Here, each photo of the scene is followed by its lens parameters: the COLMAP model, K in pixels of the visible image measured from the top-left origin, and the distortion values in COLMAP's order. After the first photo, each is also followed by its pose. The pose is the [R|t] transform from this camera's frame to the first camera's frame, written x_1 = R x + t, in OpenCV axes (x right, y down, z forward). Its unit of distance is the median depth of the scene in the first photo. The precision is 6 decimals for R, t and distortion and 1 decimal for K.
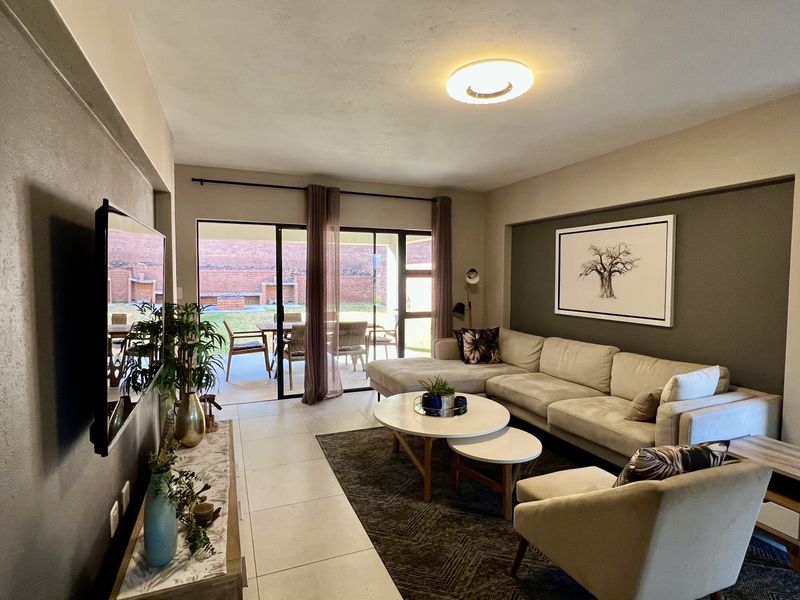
lens RADIAL K [[426.7, 0, 398.0], [0, 426.7, 295.7], [0, 0, 1]] dist [-0.000388, -0.000388]
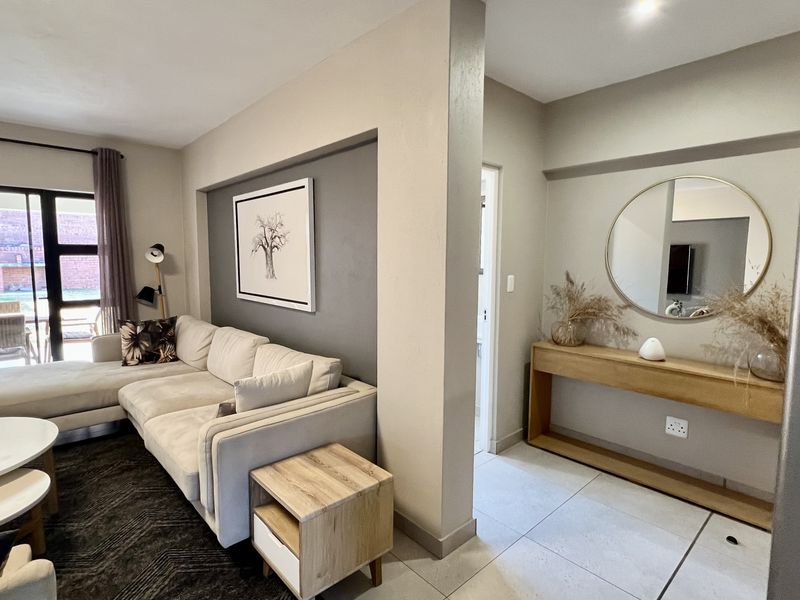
lens RADIAL K [[426.7, 0, 398.0], [0, 426.7, 295.7], [0, 0, 1]] dist [-0.000388, -0.000388]
pose [[0.940460, -0.030003, 0.338578, 0.369125], [0.014464, 0.998727, 0.048324, 0.001655], [-0.339597, -0.040550, 0.939697, 0.103686]]
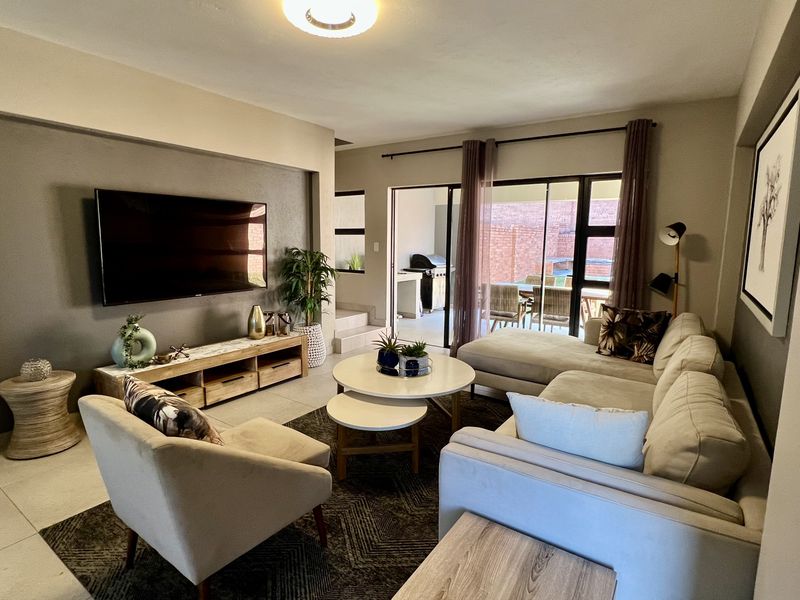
lens RADIAL K [[426.7, 0, 398.0], [0, 426.7, 295.7], [0, 0, 1]] dist [-0.000388, -0.000388]
pose [[0.545341, 0.115052, -0.830281, 0.568552], [-0.052193, 0.993274, 0.103357, 0.003733], [0.836588, -0.013030, 0.547678, 0.309155]]
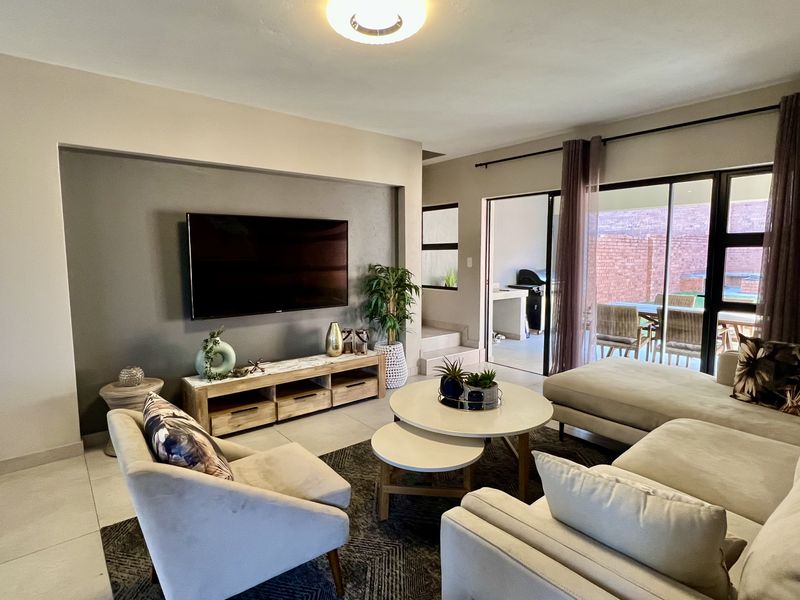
lens RADIAL K [[434.3, 0, 396.8], [0, 434.3, 297.7], [0, 0, 1]] dist [-0.002566, -0.000489]
pose [[0.291686, 0.093522, -0.951931, 0.563788], [-0.042224, 0.995498, 0.084864, -0.001969], [0.955582, 0.015441, 0.294322, 0.399235]]
